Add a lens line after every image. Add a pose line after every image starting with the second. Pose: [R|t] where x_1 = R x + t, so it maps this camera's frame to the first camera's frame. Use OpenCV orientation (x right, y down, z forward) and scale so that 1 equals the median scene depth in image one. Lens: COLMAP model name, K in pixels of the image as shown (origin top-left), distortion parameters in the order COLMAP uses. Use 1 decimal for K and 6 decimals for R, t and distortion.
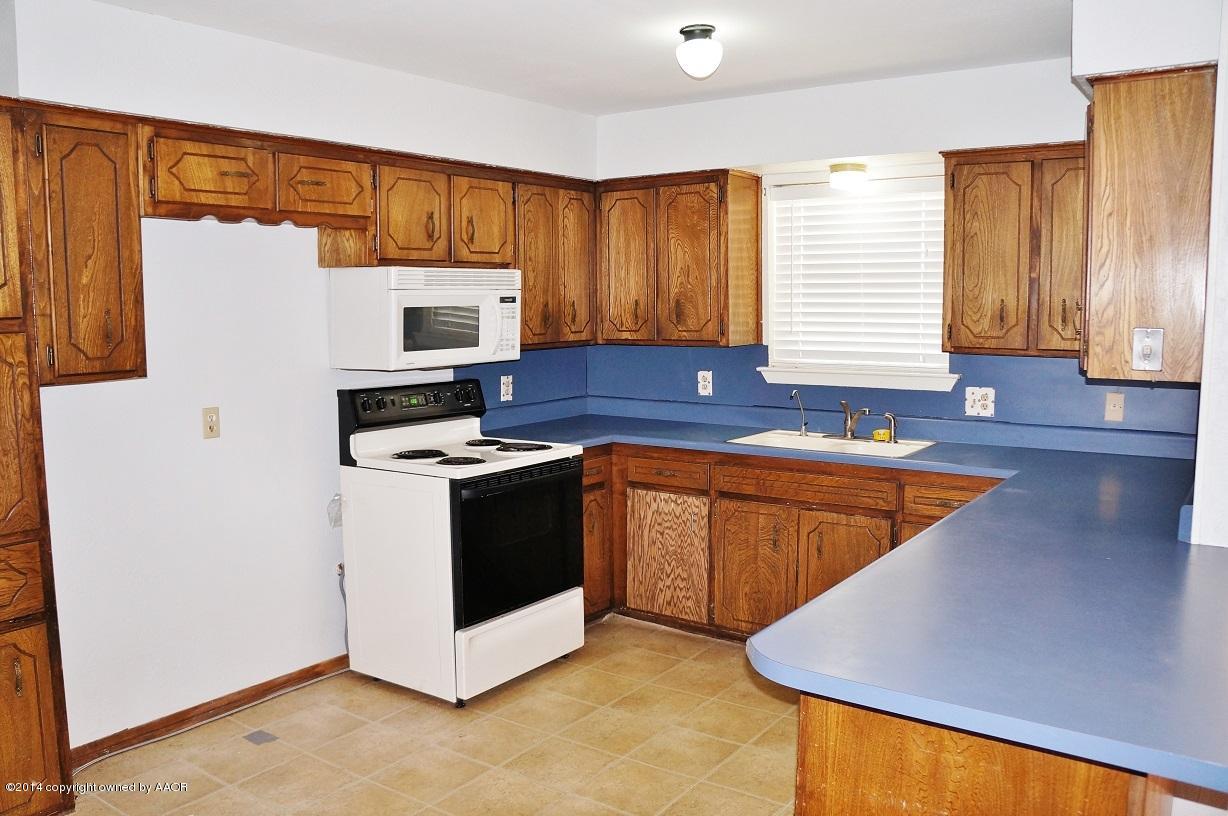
lens RADIAL K [[992.0, 0, 614.0], [0, 992.0, 408.0], [0, 0, 1]] dist [-0.095617, 0.003532]
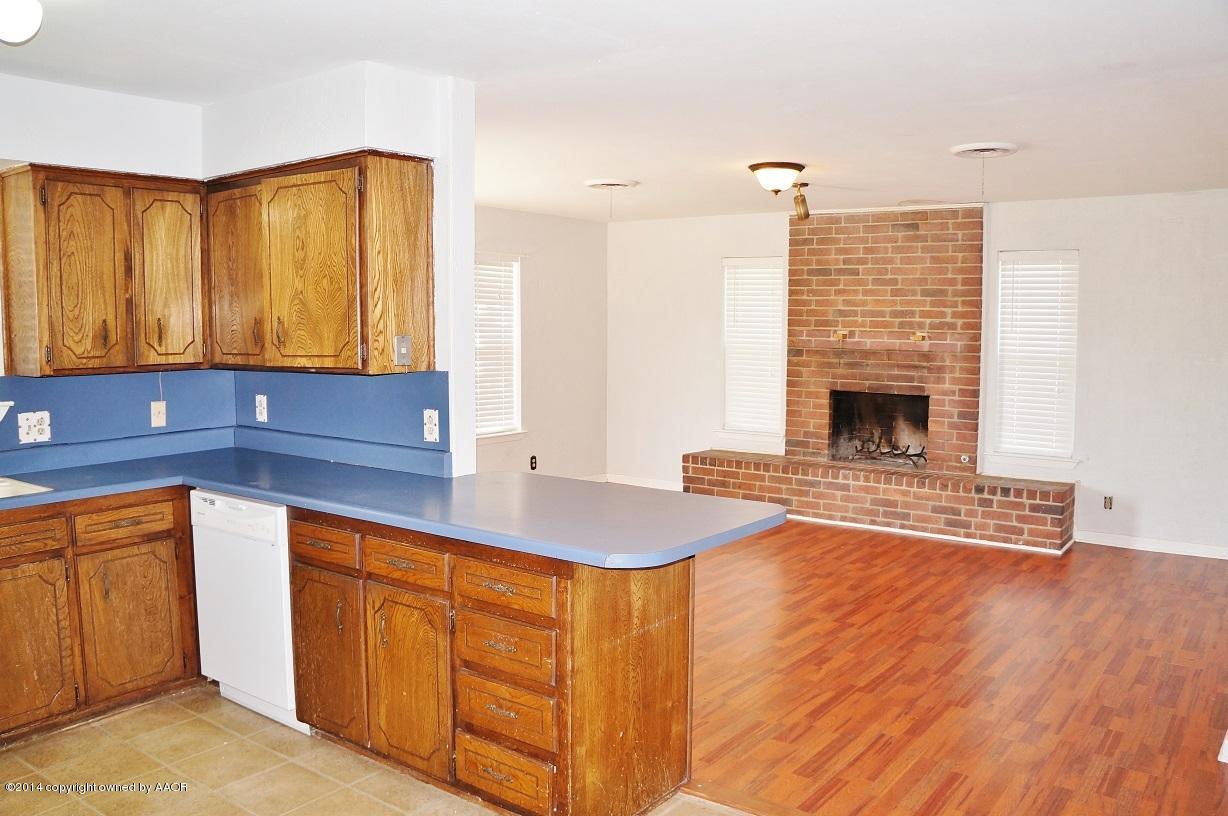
lens RADIAL K [[992.0, 0, 614.0], [0, 992.0, 408.0], [0, 0, 1]] dist [-0.095617, 0.003532]
pose [[0.023036, -0.089351, 0.995734, -0.602118], [0.113080, 0.989839, 0.086206, -0.045820], [-0.993319, 0.110612, 0.032905, 0.446456]]
